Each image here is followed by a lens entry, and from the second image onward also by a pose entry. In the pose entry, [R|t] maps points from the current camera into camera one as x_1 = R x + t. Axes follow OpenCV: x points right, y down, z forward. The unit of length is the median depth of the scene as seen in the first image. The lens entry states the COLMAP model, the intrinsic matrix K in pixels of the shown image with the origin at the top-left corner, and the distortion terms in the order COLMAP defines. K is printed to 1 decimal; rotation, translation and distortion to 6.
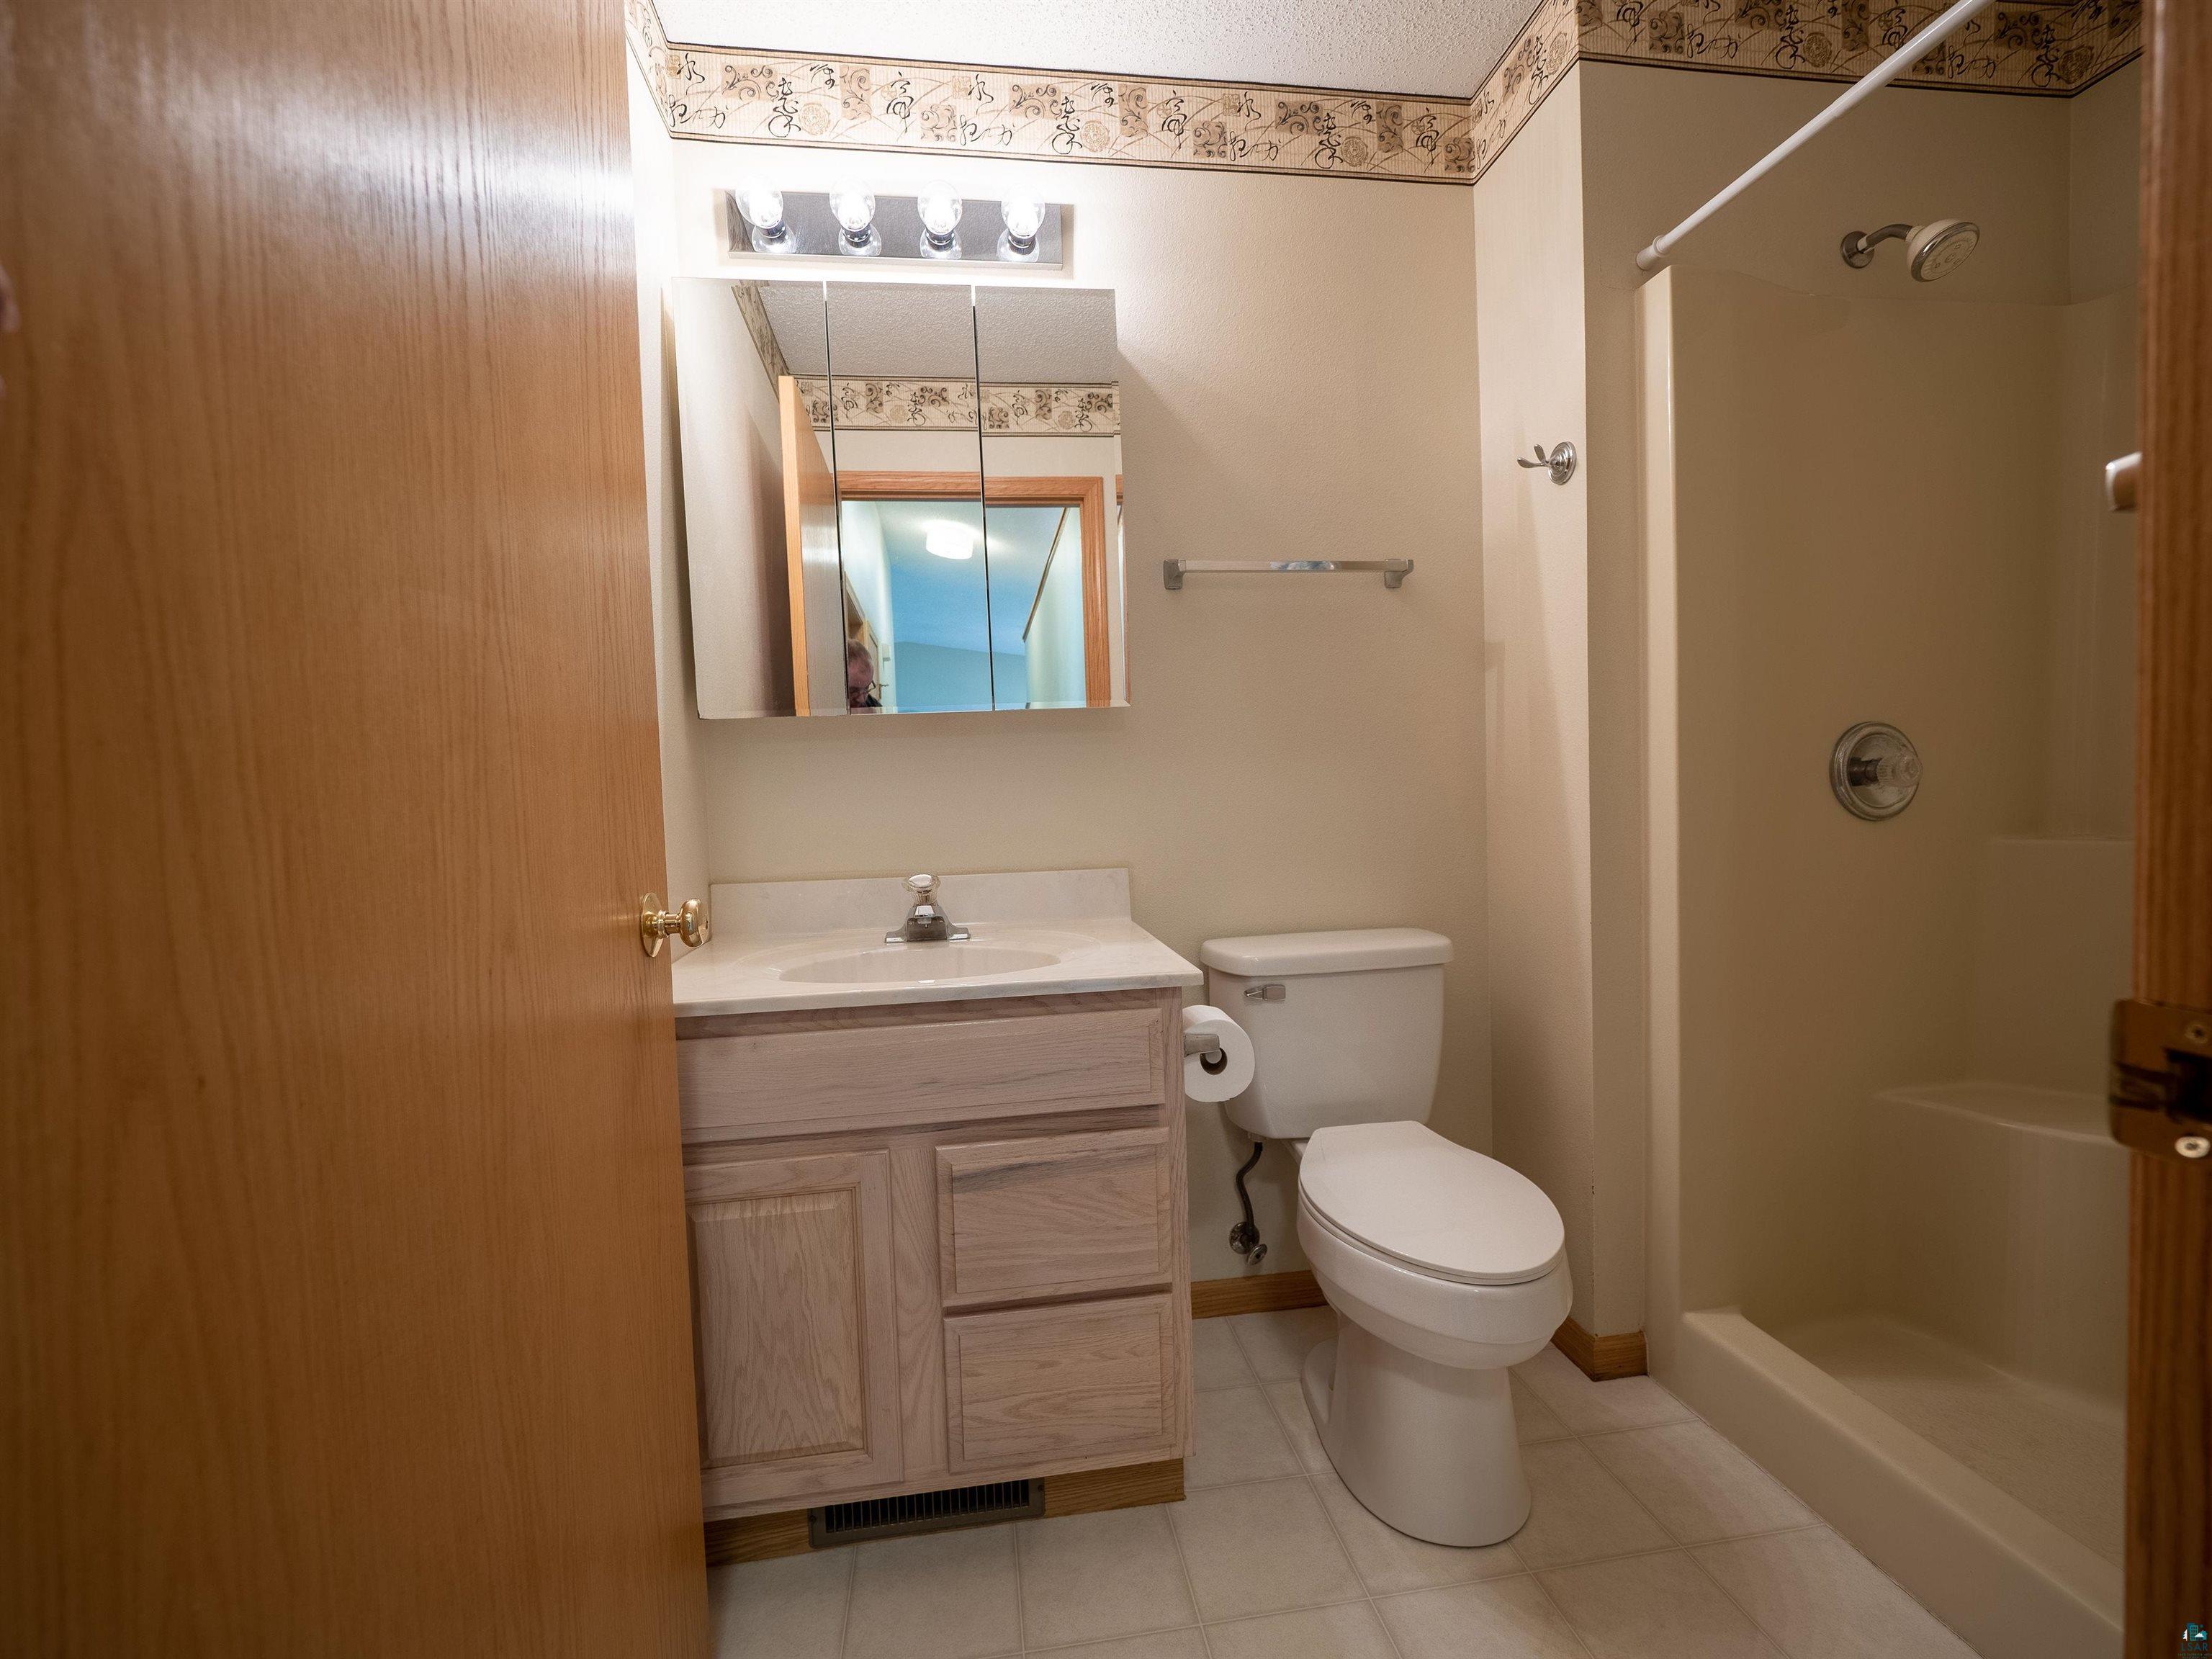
lens RADIAL K [[925.5, 0, 1088.6], [0, 925.5, 831.1], [0, 0, 1]] dist [-0.007277, -0.004960]
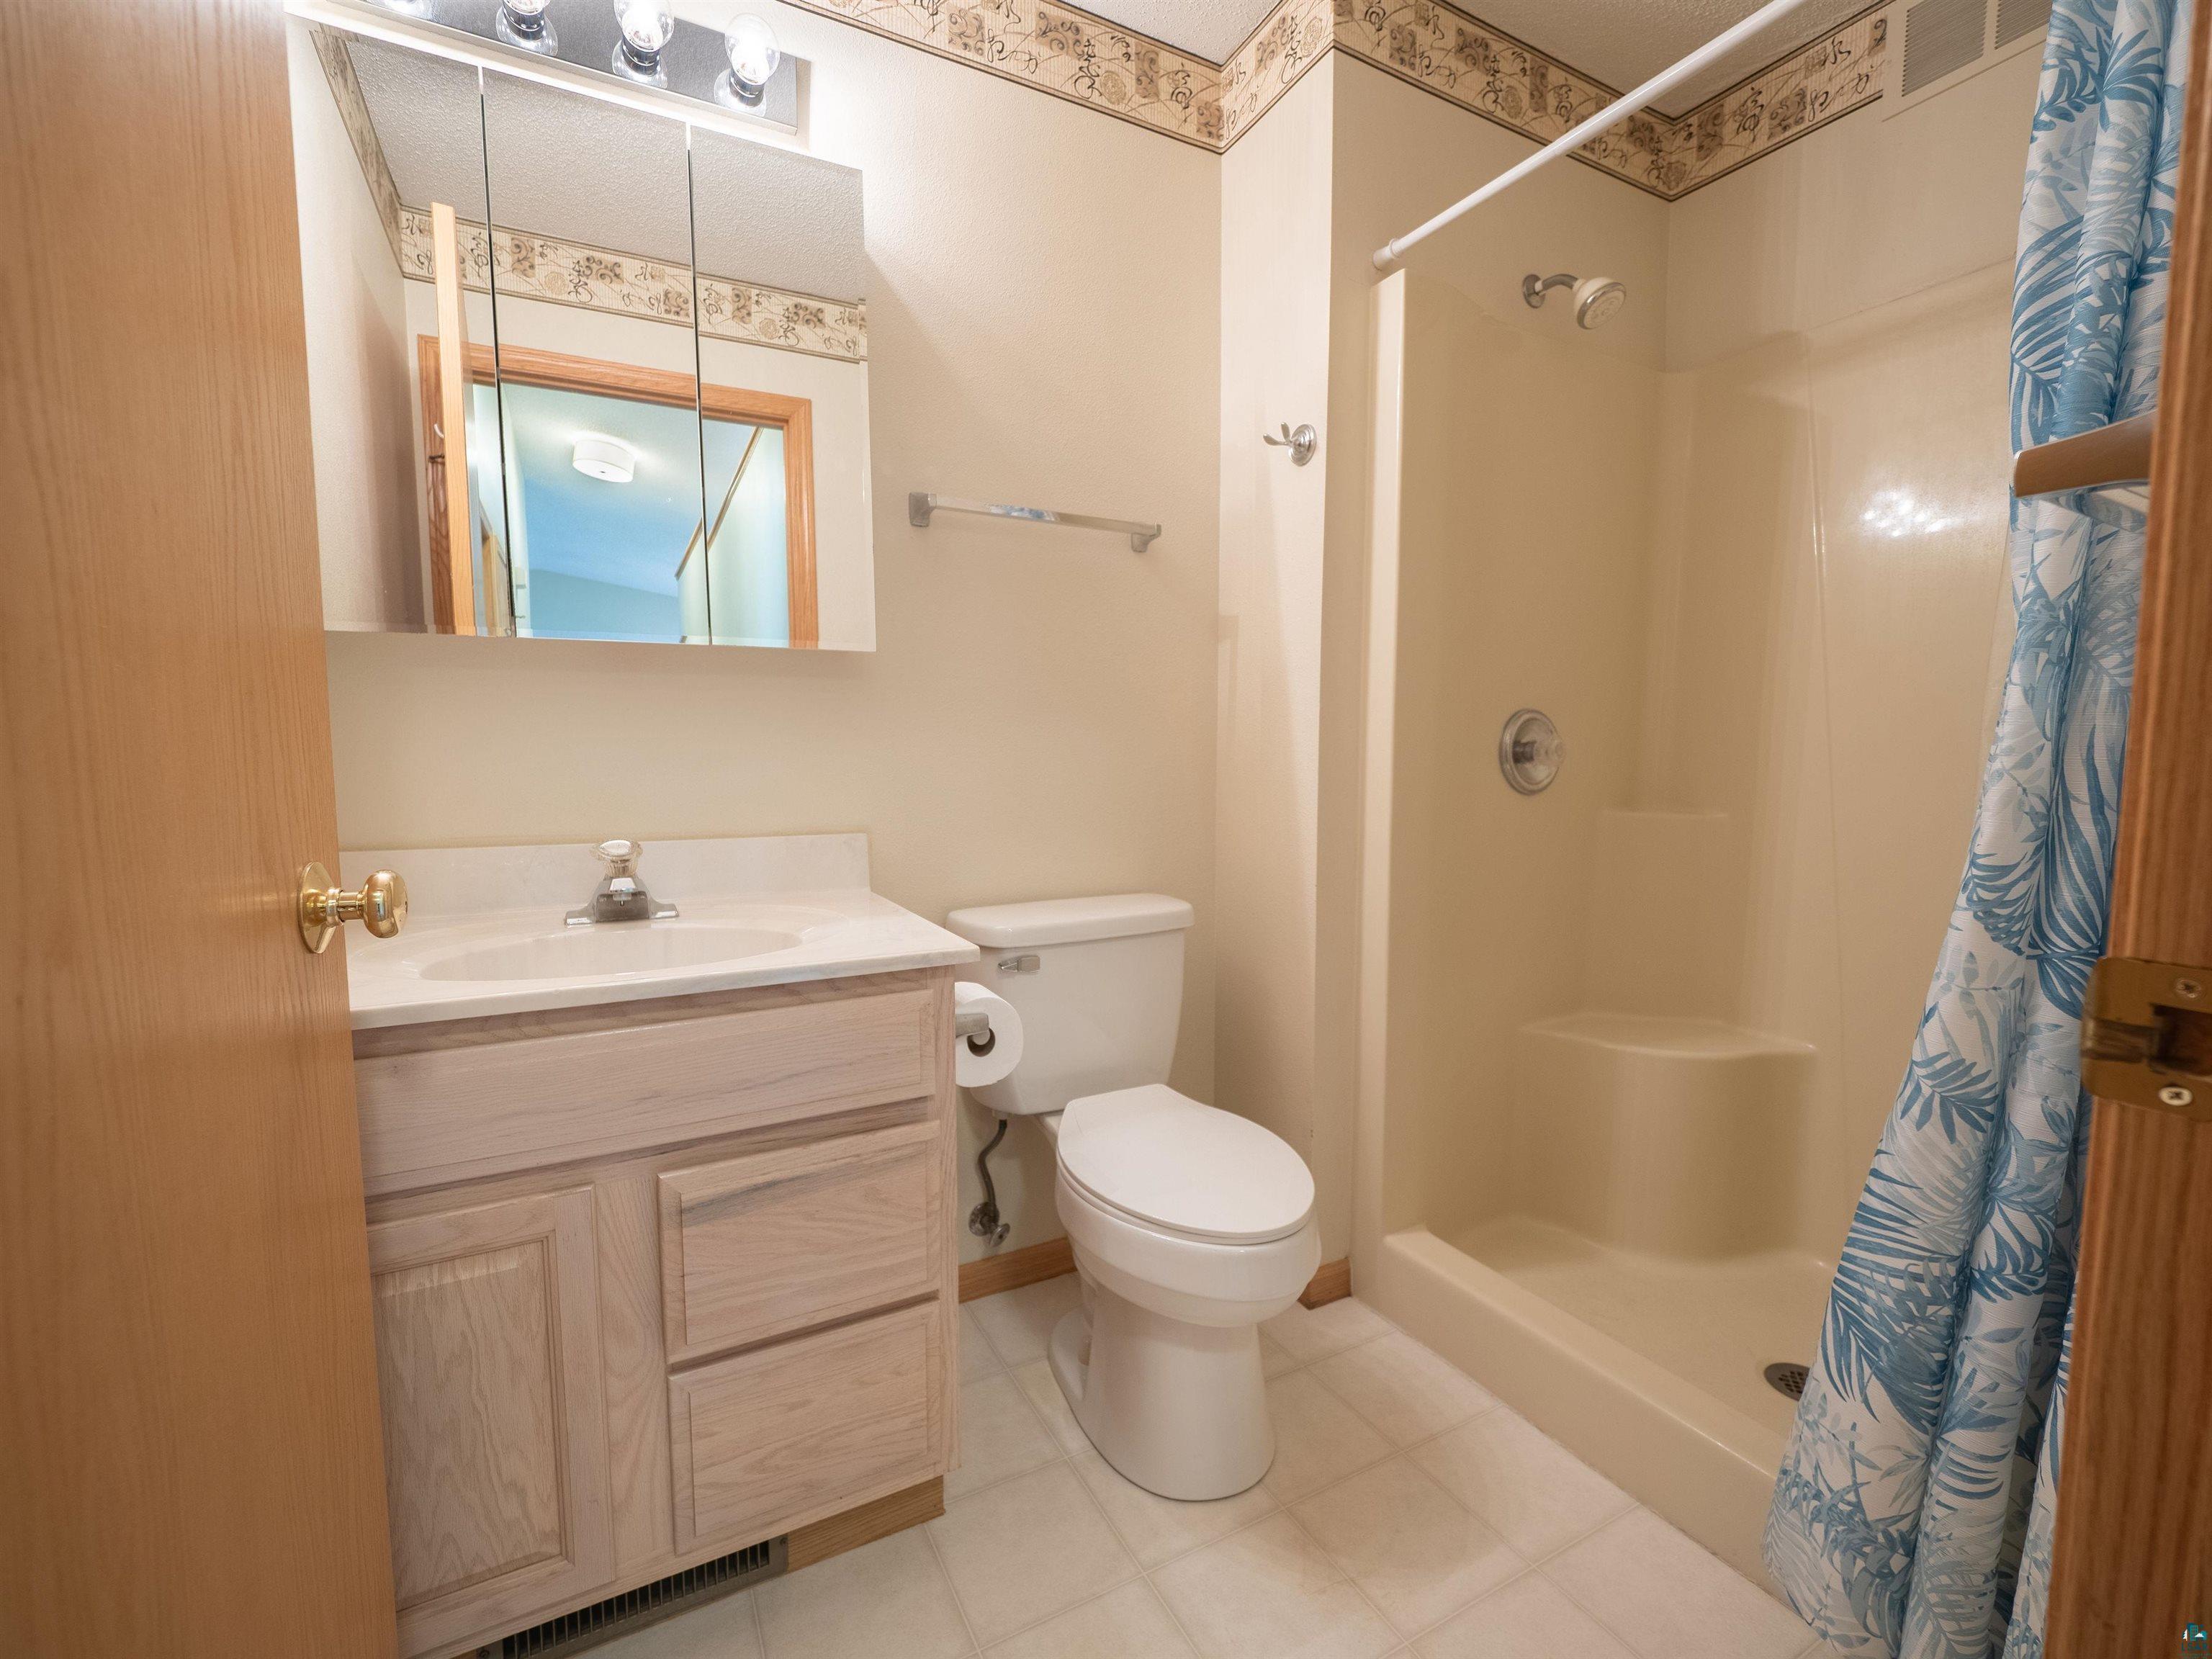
lens RADIAL K [[925.5, 0, 1088.6], [0, 925.5, 831.1], [0, 0, 1]] dist [-0.007277, -0.004960]
pose [[0.940150, 0.003895, 0.340739, -0.069465], [-0.016089, 0.999327, 0.032968, 0.005506], [-0.340381, -0.036477, 0.939580, 0.094004]]
